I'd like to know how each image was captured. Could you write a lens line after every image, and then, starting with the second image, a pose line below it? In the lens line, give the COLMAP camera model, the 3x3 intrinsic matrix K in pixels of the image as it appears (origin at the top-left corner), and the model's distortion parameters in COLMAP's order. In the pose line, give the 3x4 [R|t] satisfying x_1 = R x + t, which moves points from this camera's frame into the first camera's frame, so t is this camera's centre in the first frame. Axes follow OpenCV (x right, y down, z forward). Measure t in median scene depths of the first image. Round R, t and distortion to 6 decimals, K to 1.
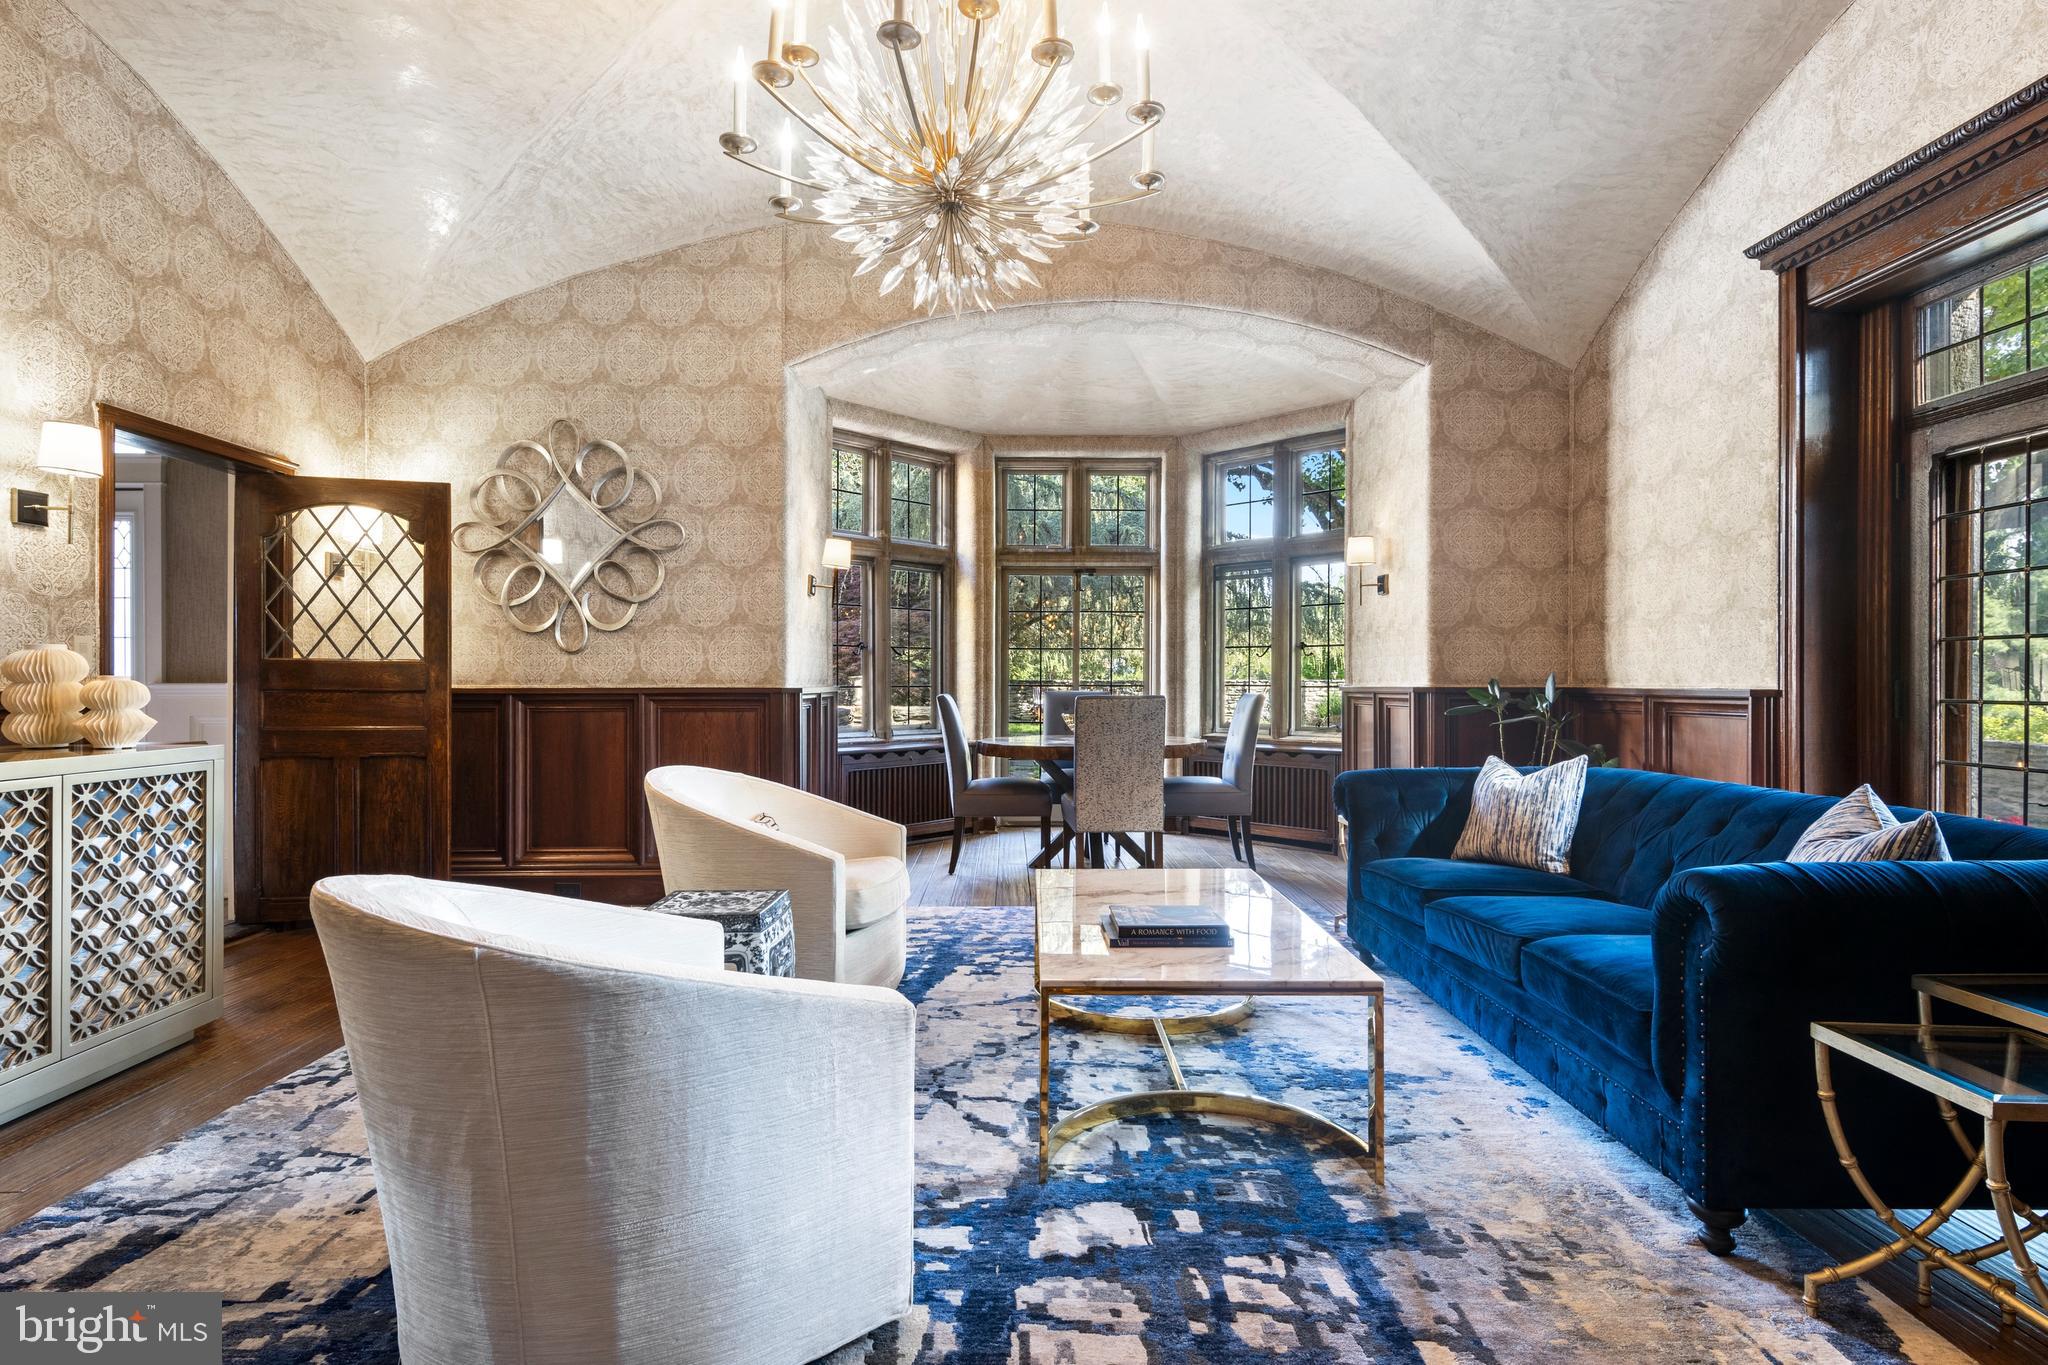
lens RADIAL K [[1044.3, 0, 1019.6], [0, 1044.3, 684.8], [0, 0, 1]] dist [0.013795, -0.004262]
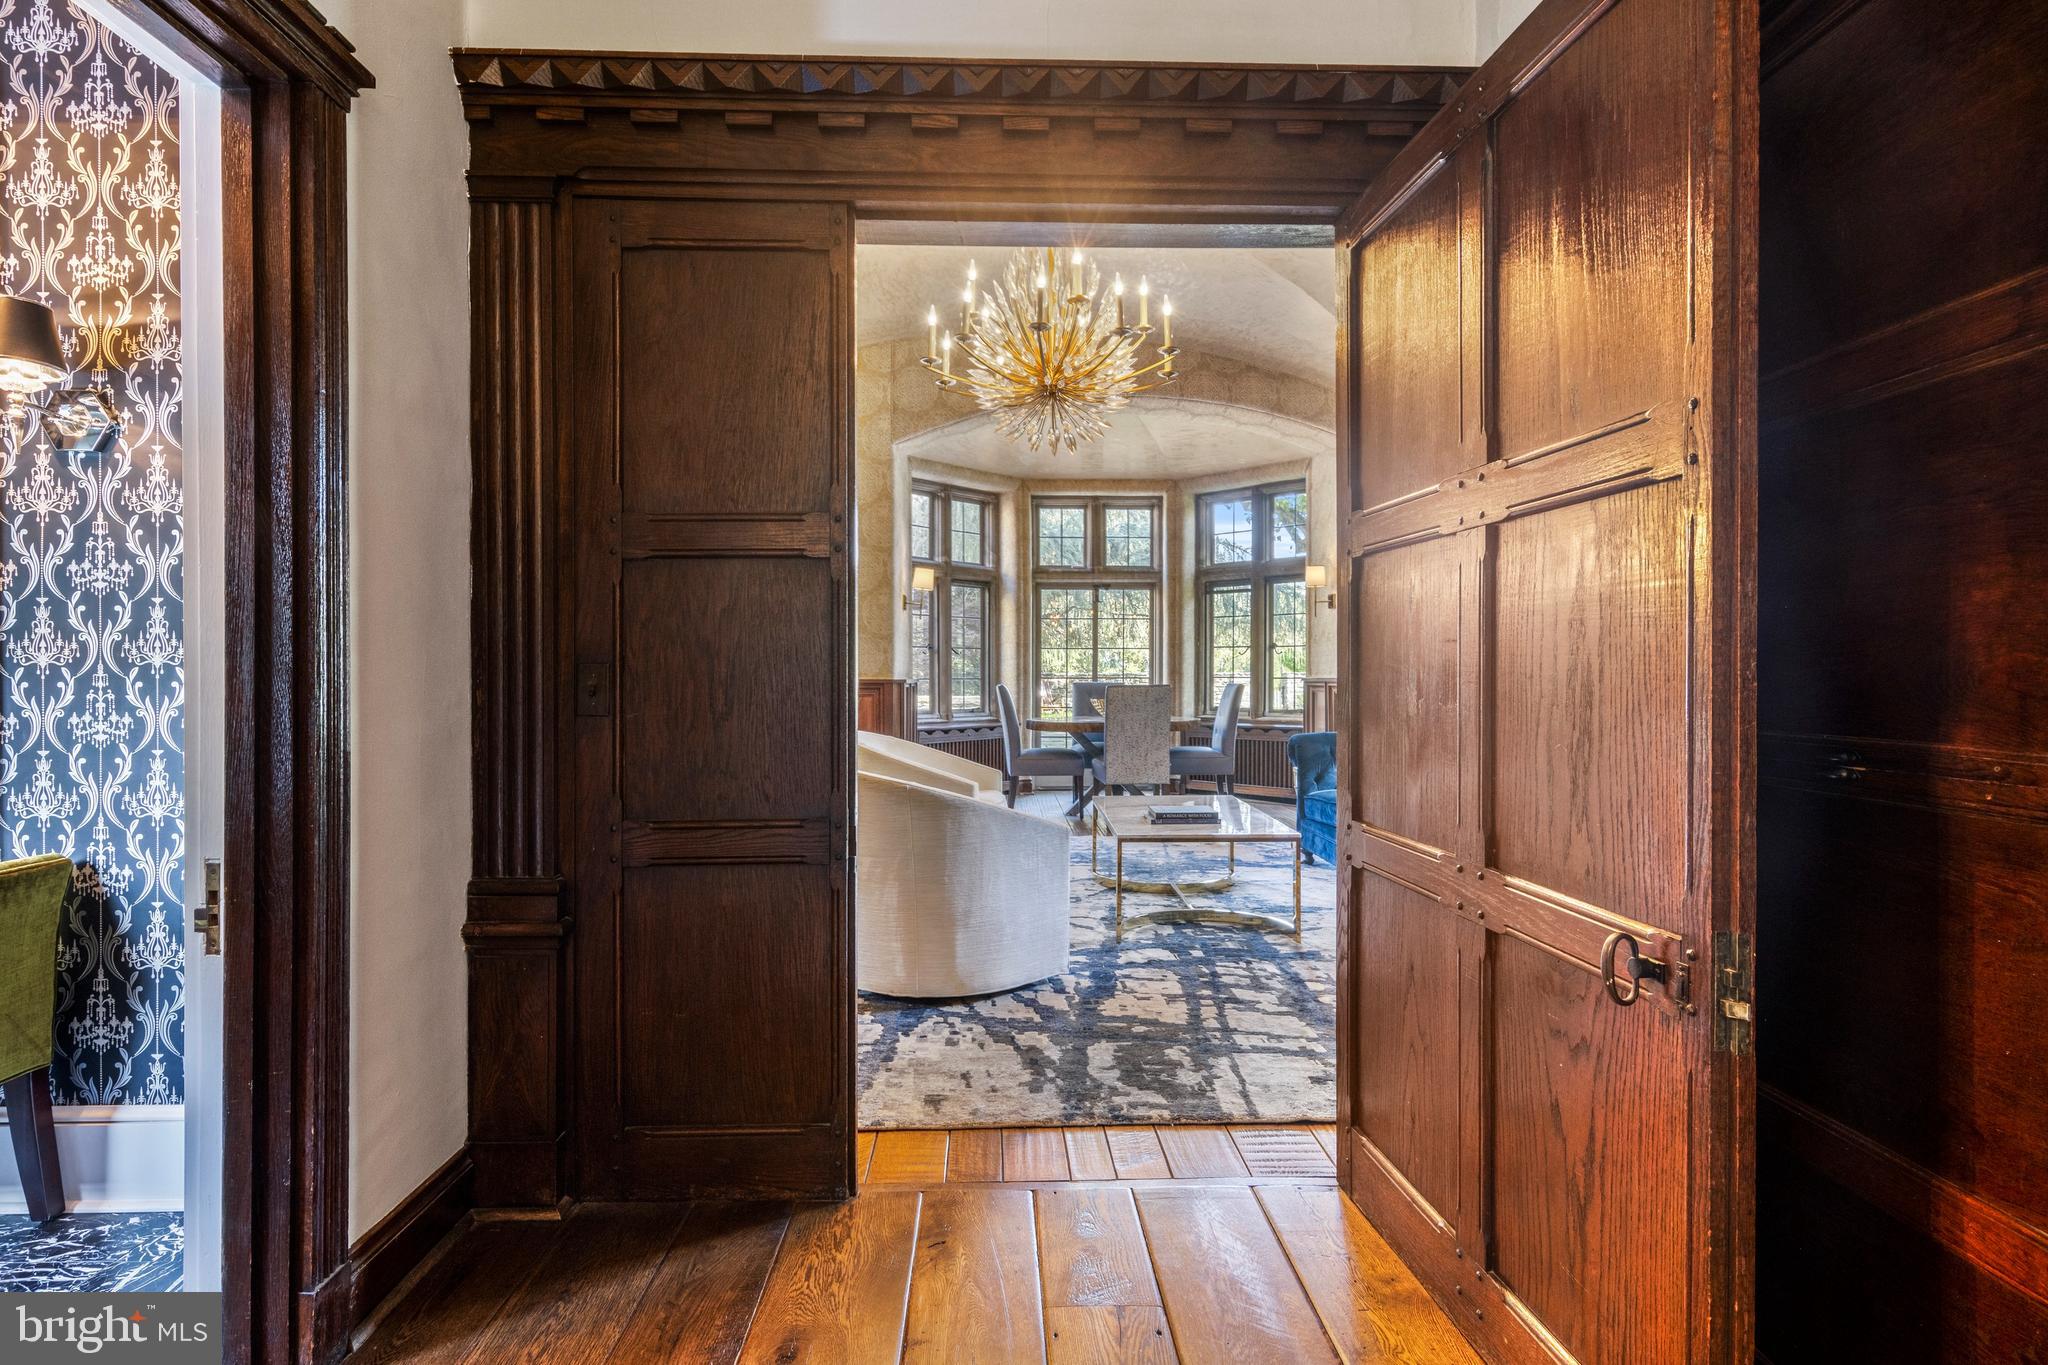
lens RADIAL K [[1044.3, 0, 1025.2], [0, 1044.3, 674.1], [0, 0, 1]] dist [0.013795, -0.004262]
pose [[0.999862, -0.002576, 0.016413, -0.060866], [0.002635, 0.999990, -0.003601, 0.000864], [-0.016403, 0.003644, 0.999859, -0.301743]]
